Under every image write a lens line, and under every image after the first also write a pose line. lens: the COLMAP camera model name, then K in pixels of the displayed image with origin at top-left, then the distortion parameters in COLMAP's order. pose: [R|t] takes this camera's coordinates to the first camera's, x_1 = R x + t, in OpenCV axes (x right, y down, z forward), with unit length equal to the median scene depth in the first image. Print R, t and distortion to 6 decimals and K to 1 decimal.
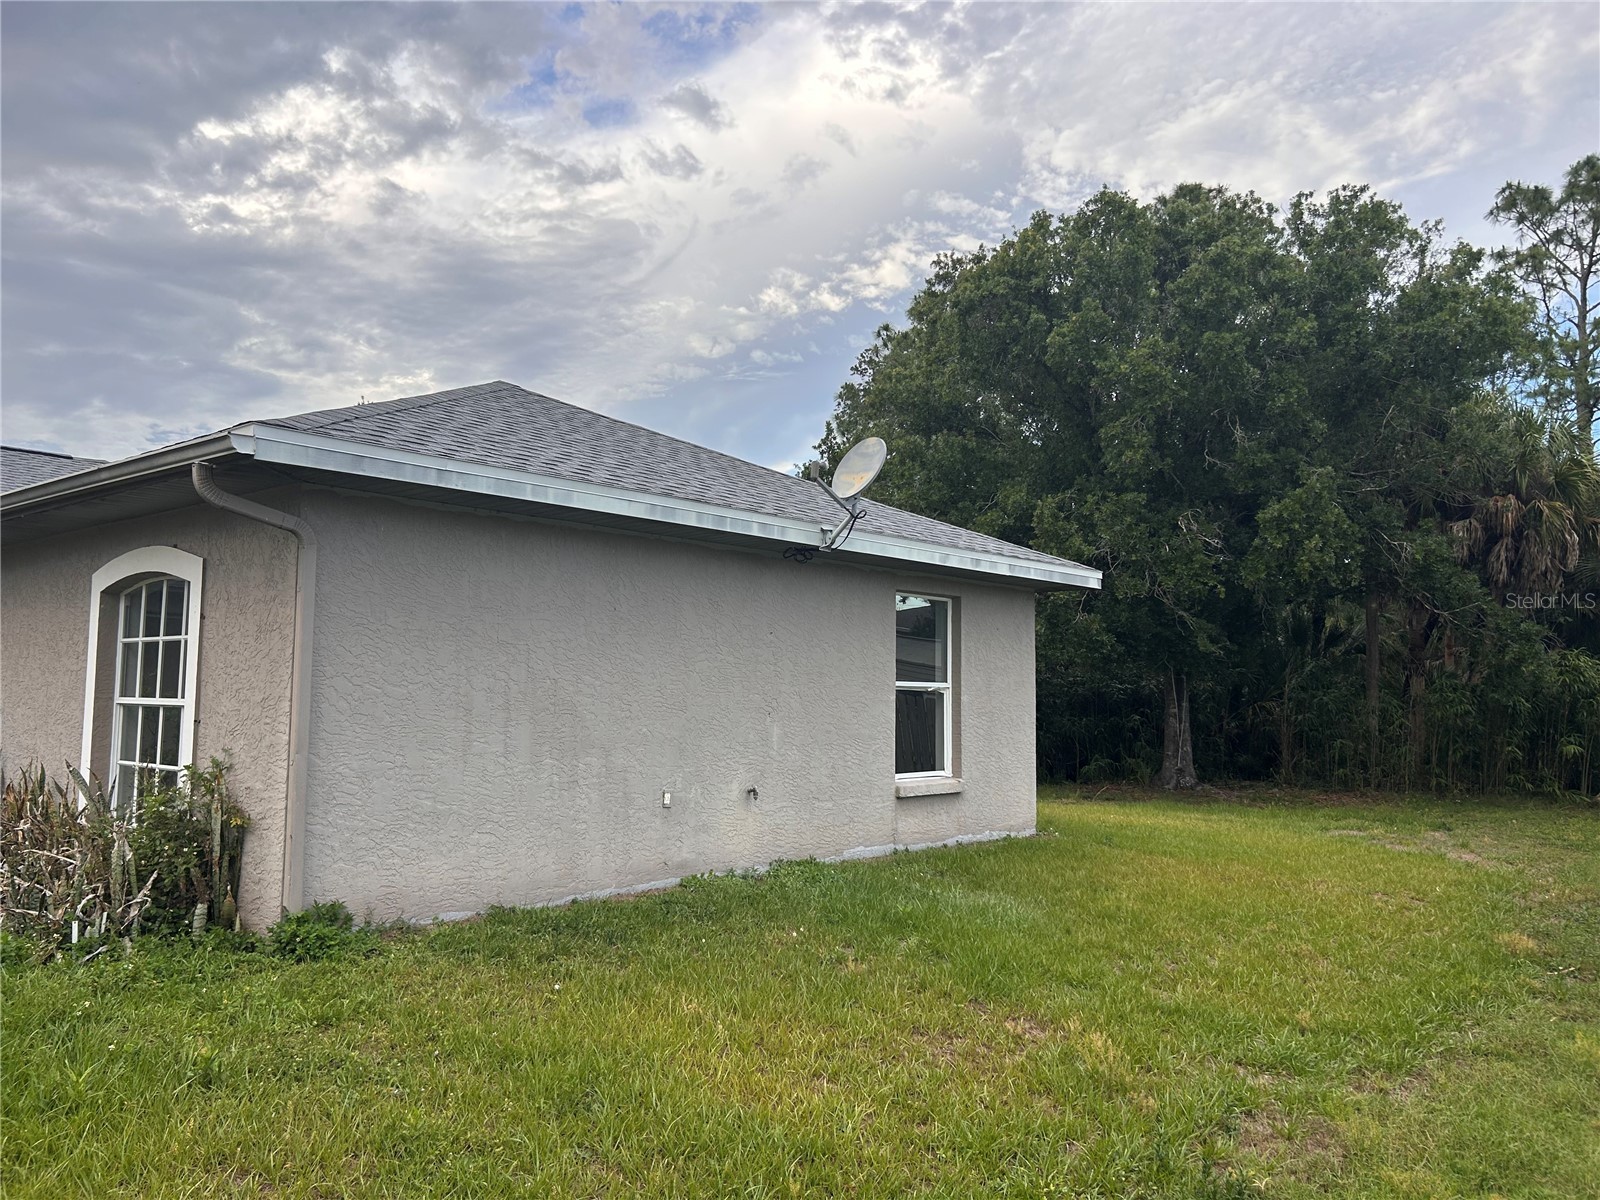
lens RADIAL K [[1235.1, 0, 791.0], [0, 1235.1, 607.6], [0, 0, 1]] dist [0.037602, -0.048716]
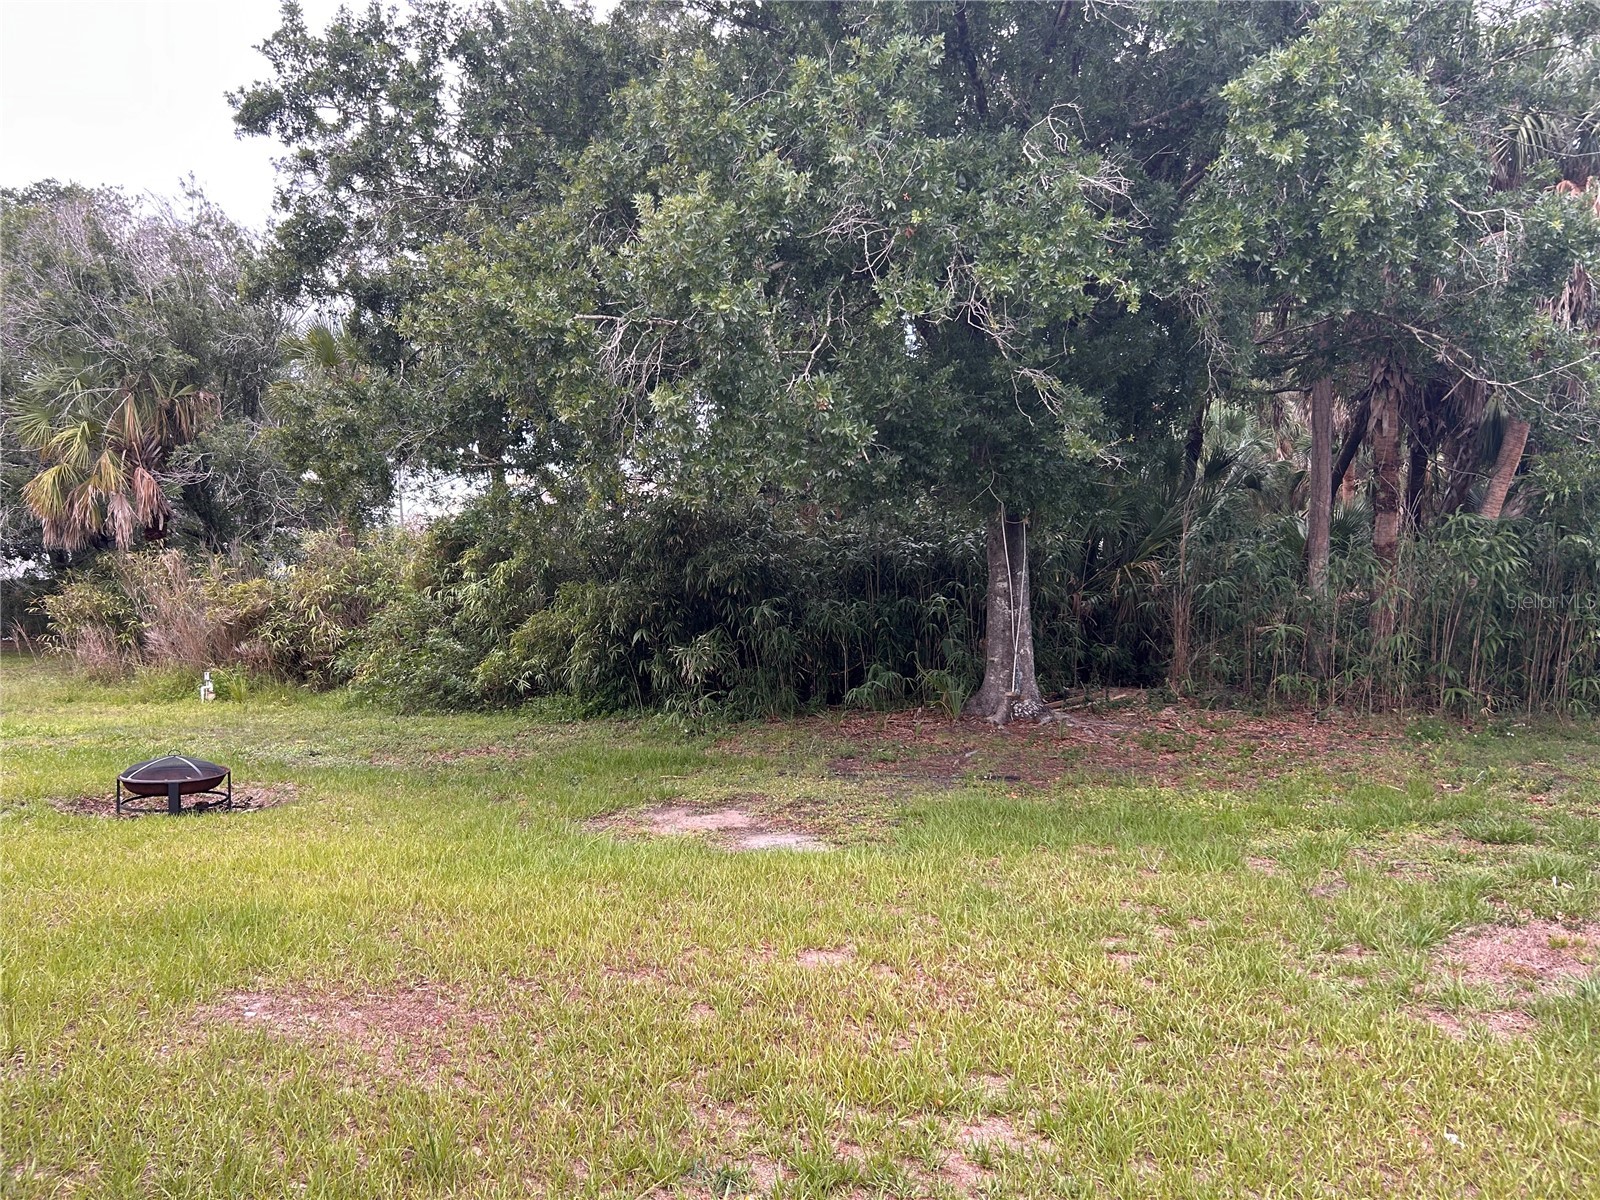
lens RADIAL K [[1216.1, 0, 800.0], [0, 1216.1, 600.0], [0, 0, 1]] dist [0.036557, -0.042402]
pose [[0.989256, -0.038101, 0.141142, 0.136904], [0.023325, 0.994209, 0.104900, 0.028975], [-0.144322, -0.100481, 0.984416, 0.461602]]
